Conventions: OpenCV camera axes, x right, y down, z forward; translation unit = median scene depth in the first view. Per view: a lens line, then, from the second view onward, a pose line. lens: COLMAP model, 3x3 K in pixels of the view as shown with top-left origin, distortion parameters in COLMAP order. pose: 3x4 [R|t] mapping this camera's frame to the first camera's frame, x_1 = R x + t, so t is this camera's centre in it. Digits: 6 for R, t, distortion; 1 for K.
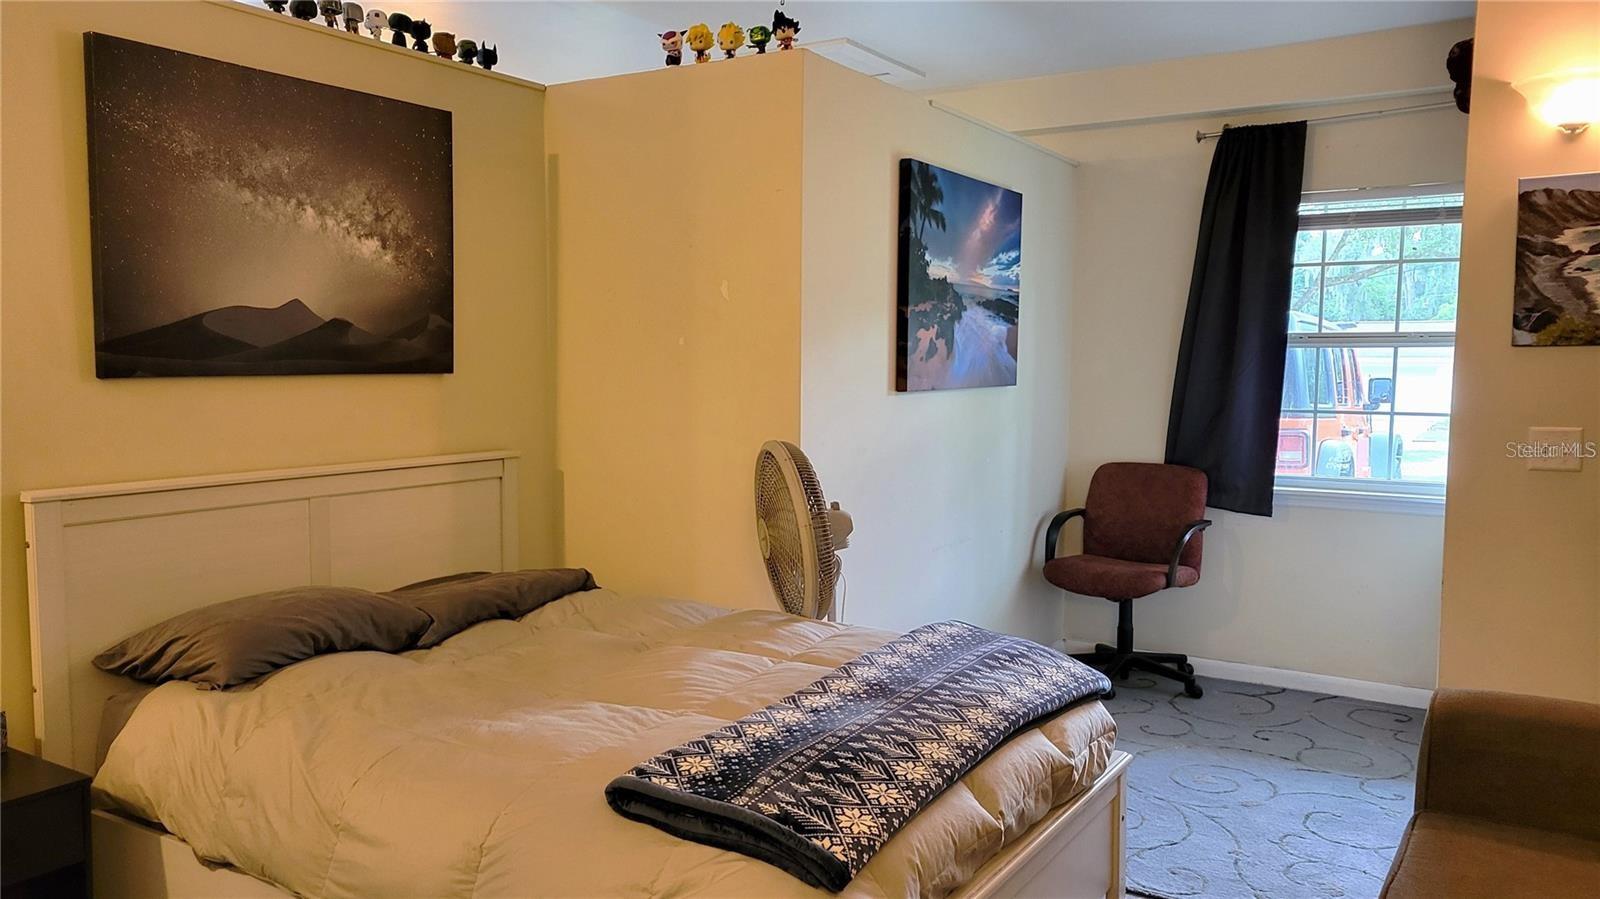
lens RADIAL K [[1218.2, 0, 800.0], [0, 1218.2, 449.5], [0, 0, 1]] dist [0.060080, -0.052458]
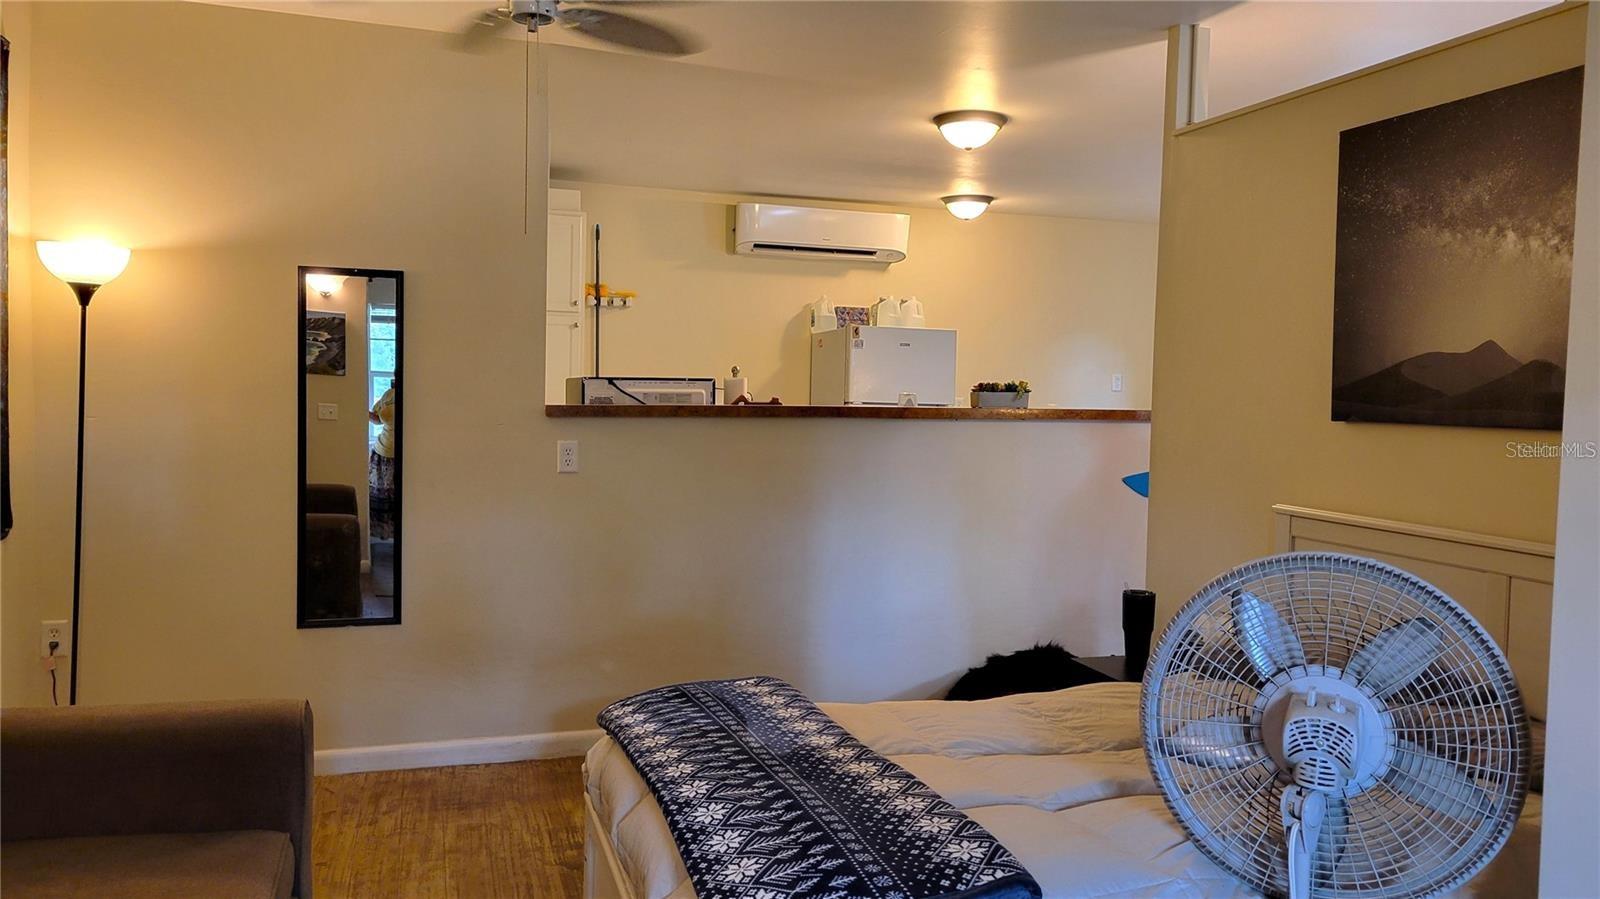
lens RADIAL K [[1218.2, 0, 800.0], [0, 1218.2, 449.5], [0, 0, 1]] dist [0.060080, -0.052458]
pose [[-0.648615, 0.014850, -0.760971, 0.602131], [-0.088918, 0.991485, 0.095139, -0.088941], [0.755904, 0.129373, -0.641772, 1.253781]]
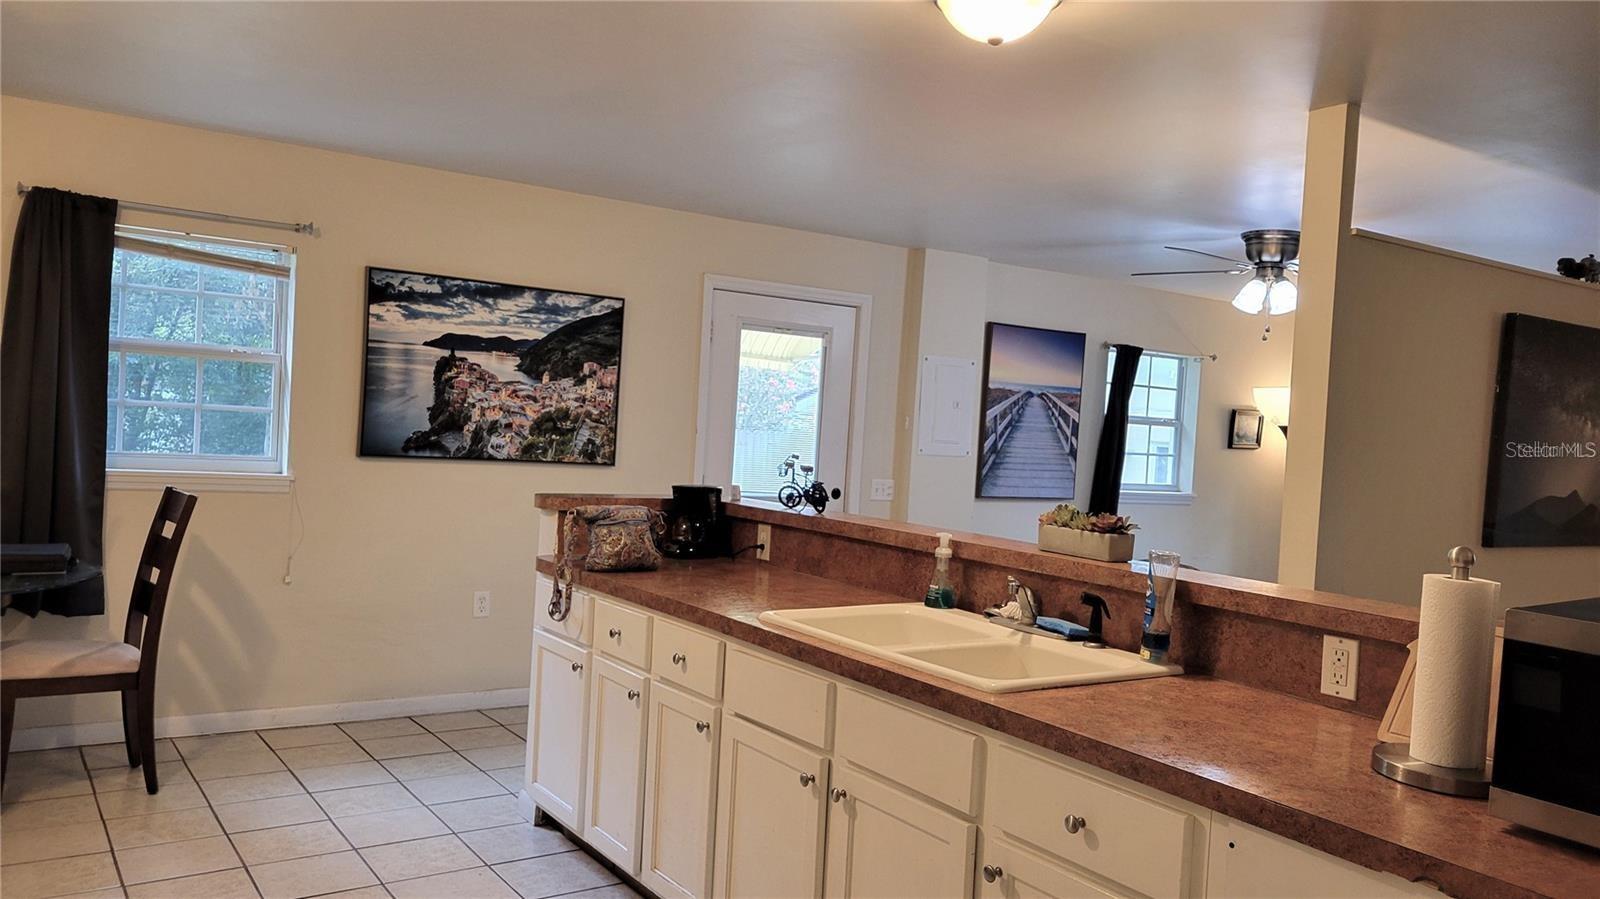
lens RADIAL K [[1218.2, 0, 800.0], [0, 1218.2, 449.5], [0, 0, 1]] dist [0.060080, -0.052458]
pose [[0.908905, 0.052960, -0.413626, -0.648516], [-0.082950, 0.995042, -0.054871, -0.024166], [0.408670, 0.084183, 0.908792, -0.585374]]
